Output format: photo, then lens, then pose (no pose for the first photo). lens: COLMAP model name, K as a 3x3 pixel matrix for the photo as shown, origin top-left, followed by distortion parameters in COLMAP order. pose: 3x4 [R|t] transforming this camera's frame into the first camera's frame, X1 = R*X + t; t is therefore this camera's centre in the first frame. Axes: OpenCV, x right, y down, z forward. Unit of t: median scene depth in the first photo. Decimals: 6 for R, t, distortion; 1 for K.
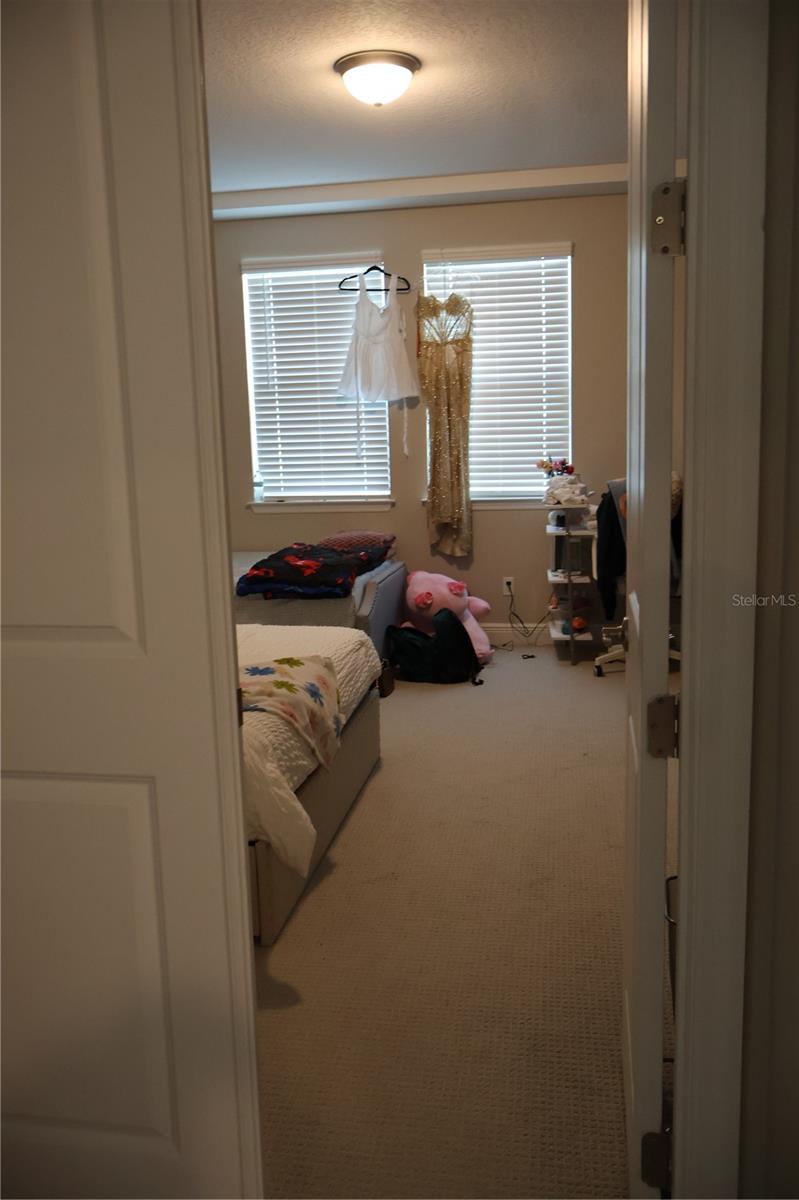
lens RADIAL K [[1000.7, 0, 405.9], [0, 1000.7, 598.1], [0, 0, 1]] dist [-0.007267, 0.004357]
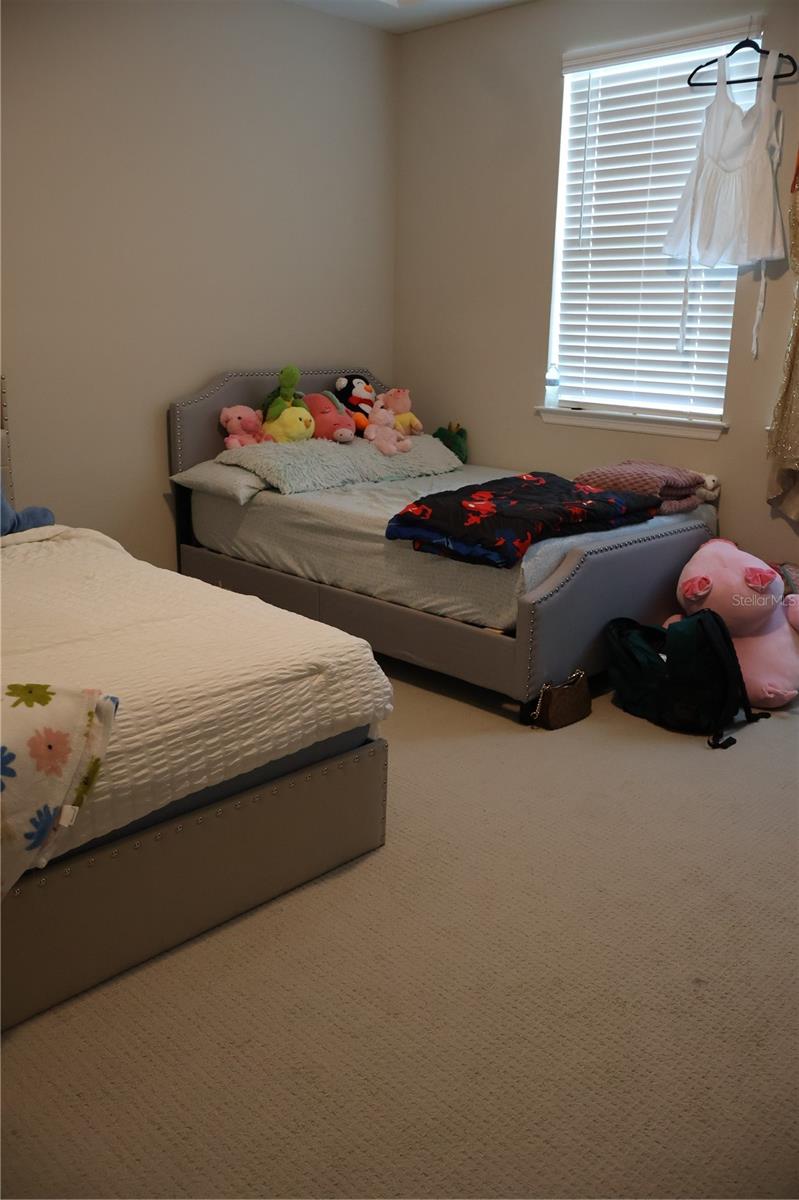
lens RADIAL K [[1000.7, 0, 400.4], [0, 1000.7, 602.4], [0, 0, 1]] dist [-0.007267, 0.004357]
pose [[0.816683, 0.197949, -0.542074, 0.196915], [-0.134967, 0.978796, 0.154086, -0.057612], [0.561081, -0.052678, 0.826083, 0.349697]]
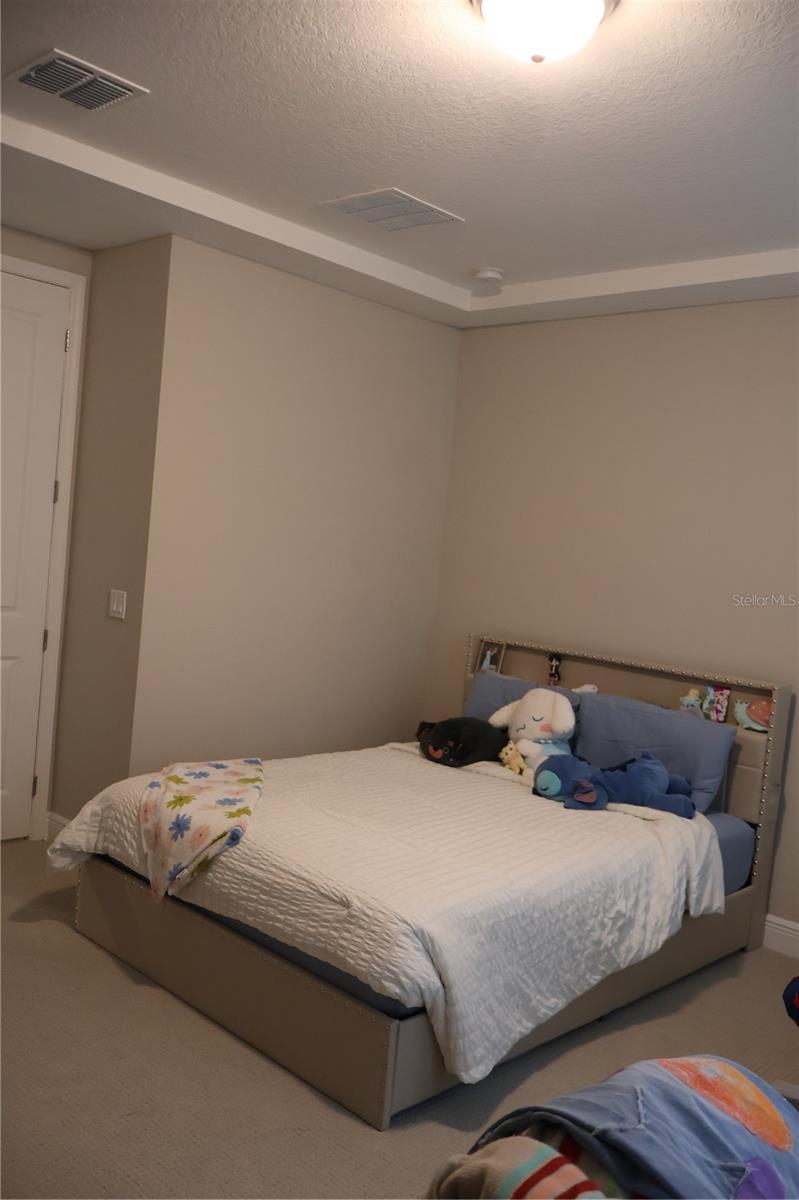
lens RADIAL K [[1000.7, 0, 398.9], [0, 1000.7, 599.3], [0, 0, 1]] dist [-0.007267, 0.004357]
pose [[-0.562184, 0.021097, -0.826743, 0.320853], [-0.212147, 0.962545, 0.168823, -0.179297], [0.799339, 0.270301, -0.536652, 0.862063]]
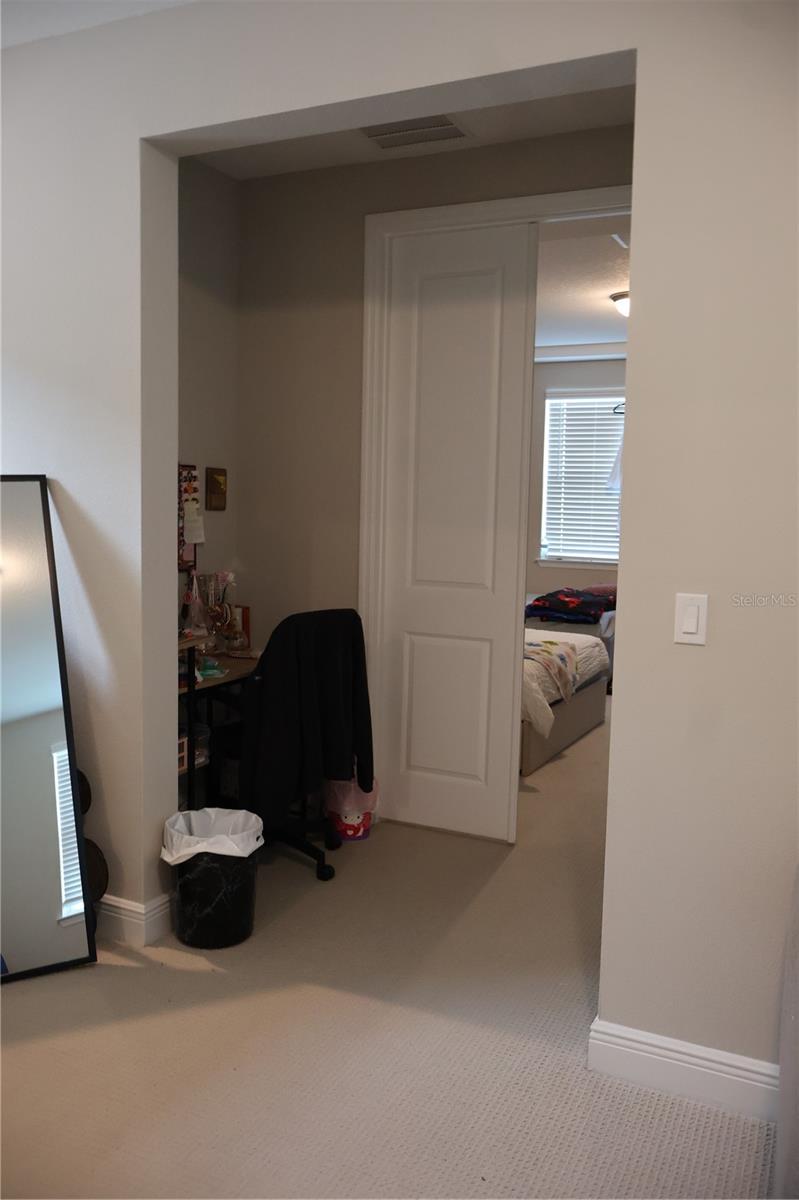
lens RADIAL K [[1000.7, 0, 396.9], [0, 1000.7, 607.3], [0, 0, 1]] dist [-0.007267, 0.004357]
pose [[0.954580, 0.079657, -0.287110, 0.068670], [-0.096536, 0.994307, -0.045100, 0.057869], [0.281883, 0.070768, 0.956835, -0.418143]]
